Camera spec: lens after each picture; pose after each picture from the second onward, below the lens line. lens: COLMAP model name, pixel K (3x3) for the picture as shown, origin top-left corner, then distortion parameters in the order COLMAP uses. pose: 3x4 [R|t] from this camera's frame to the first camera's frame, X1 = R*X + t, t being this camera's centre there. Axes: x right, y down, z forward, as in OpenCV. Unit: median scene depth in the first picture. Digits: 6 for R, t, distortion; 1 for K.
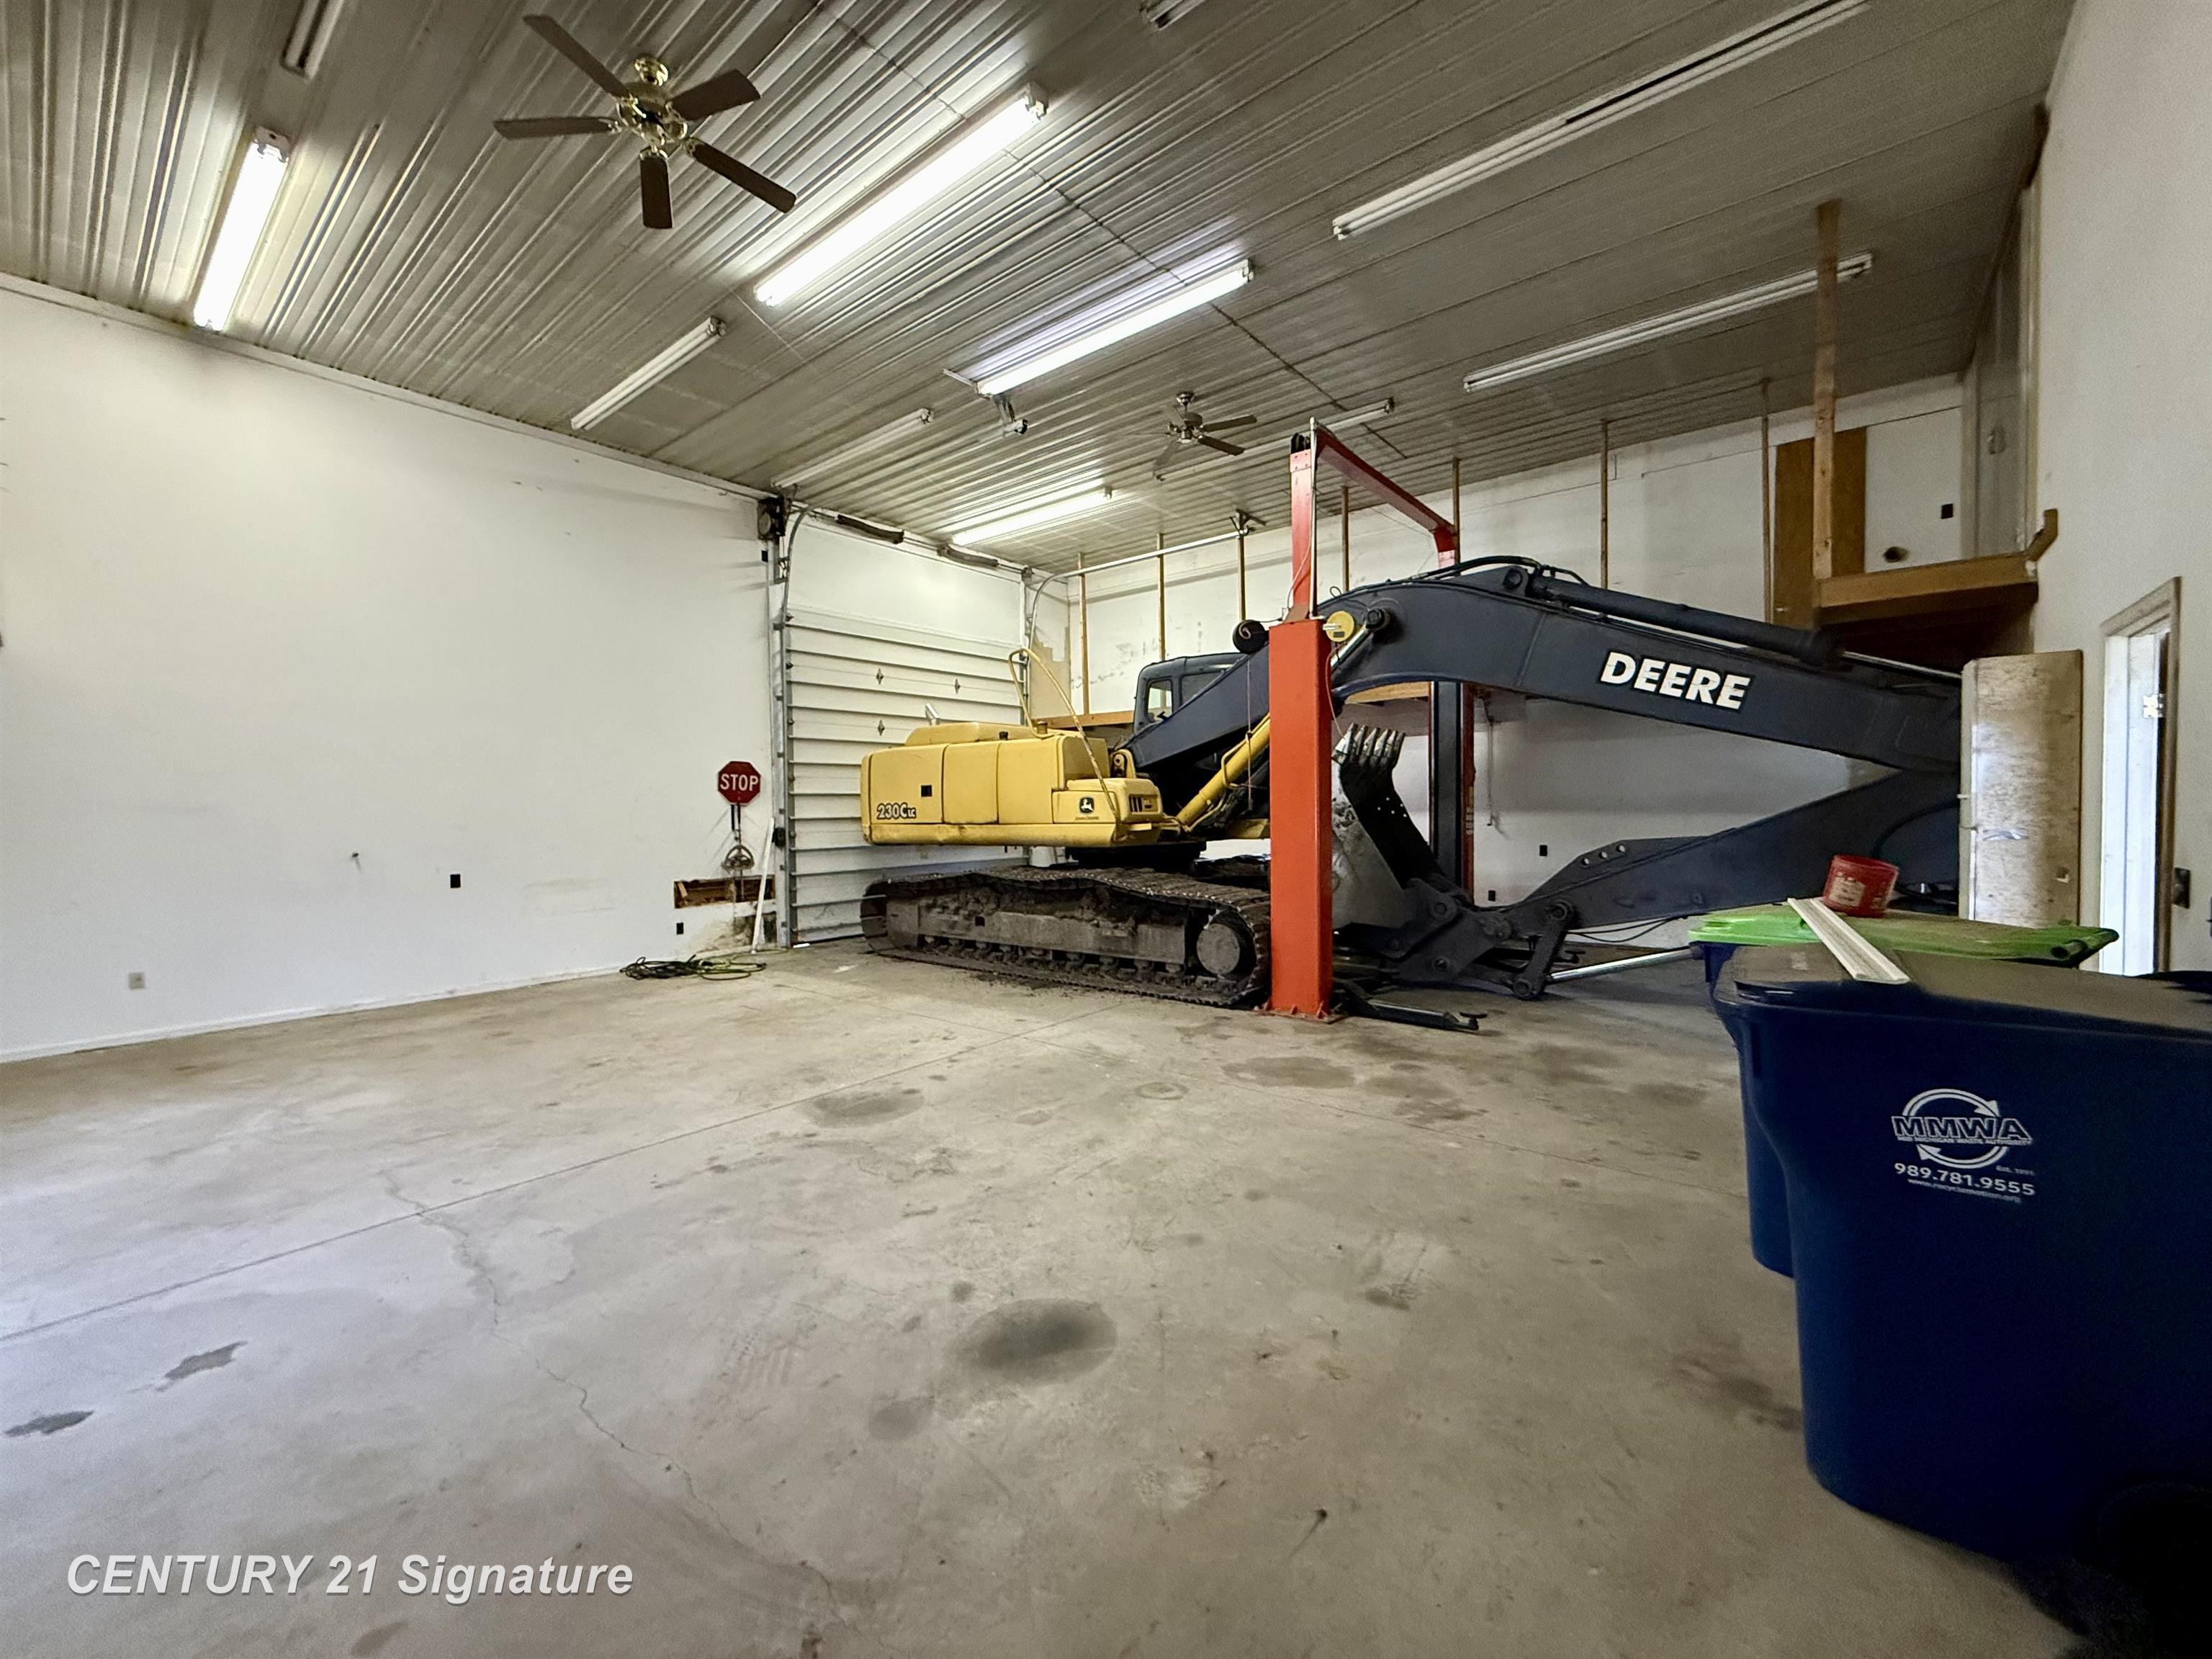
lens RADIAL K [[881.8, 0, 1106.0], [0, 881.8, 829.5], [0, 0, 1]] dist [-0.002141, -0.000019]
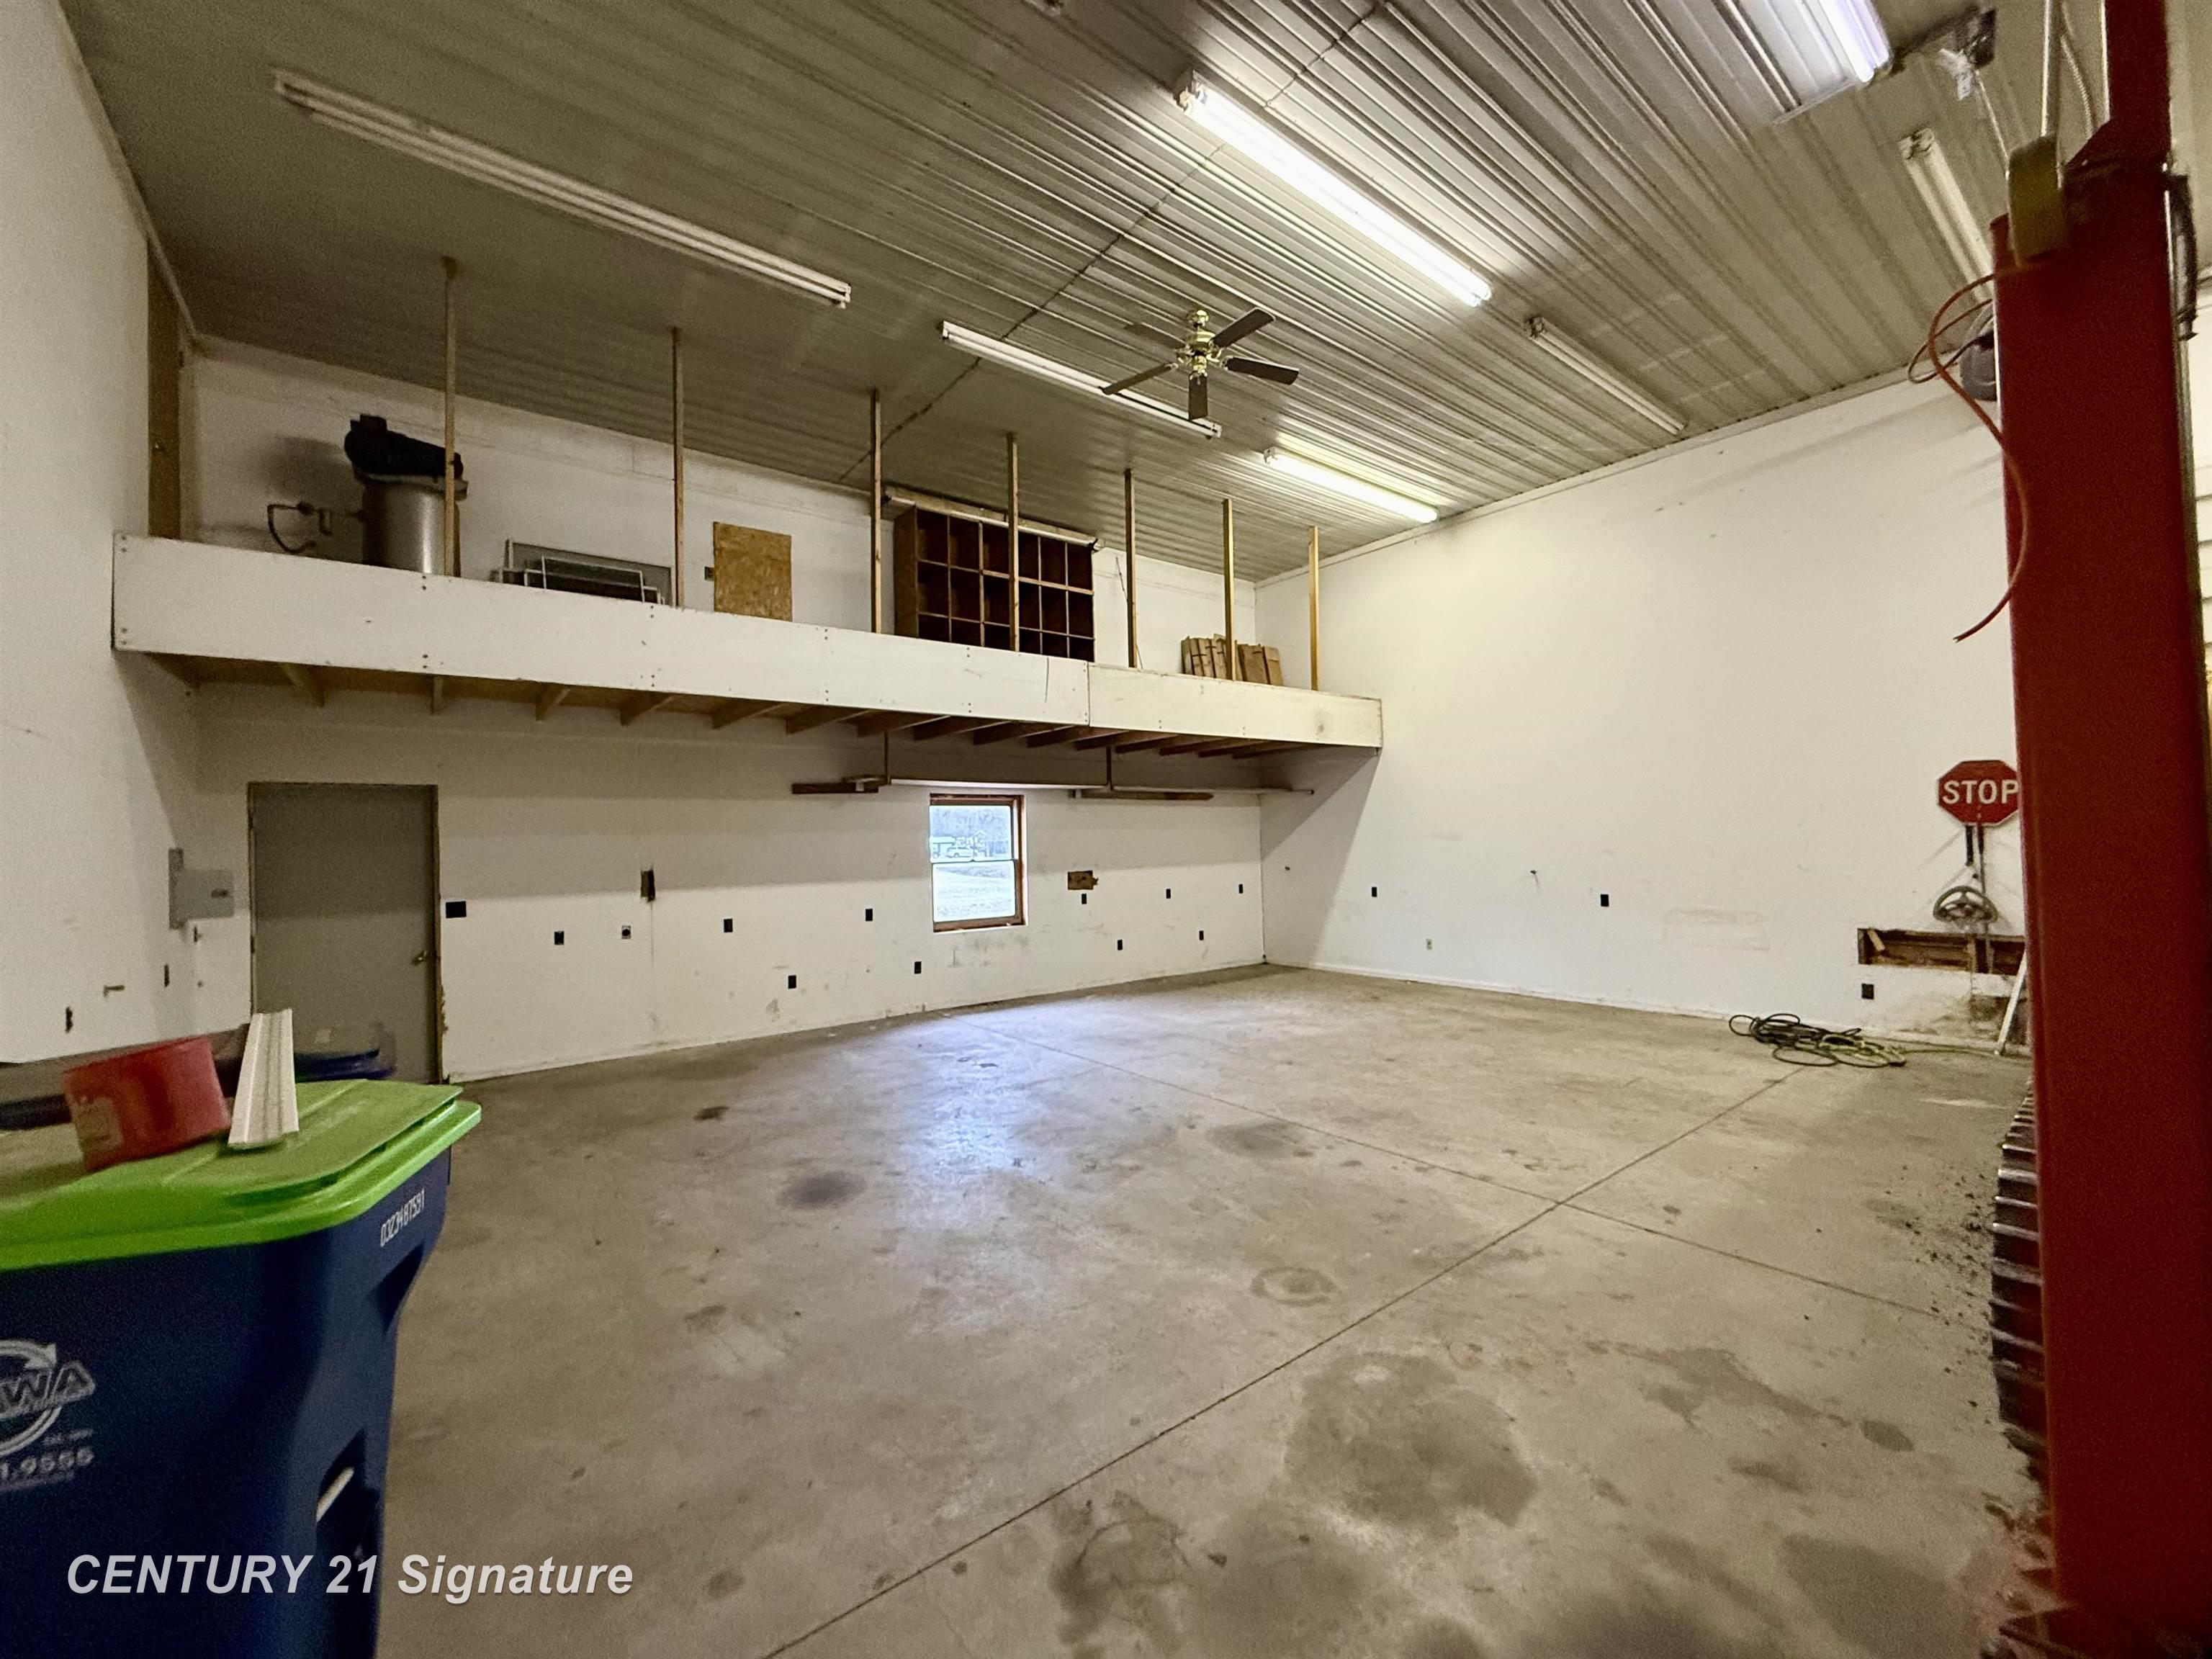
lens RADIAL K [[881.8, 0, 1106.0], [0, 881.8, 829.5], [0, 0, 1]] dist [-0.002141, -0.000019]
pose [[-0.226756, 0.004920, -0.973939, 0.743637], [-0.000202, 0.999987, 0.005099, -0.055760], [0.973952, 0.001353, -0.226752, 1.001429]]
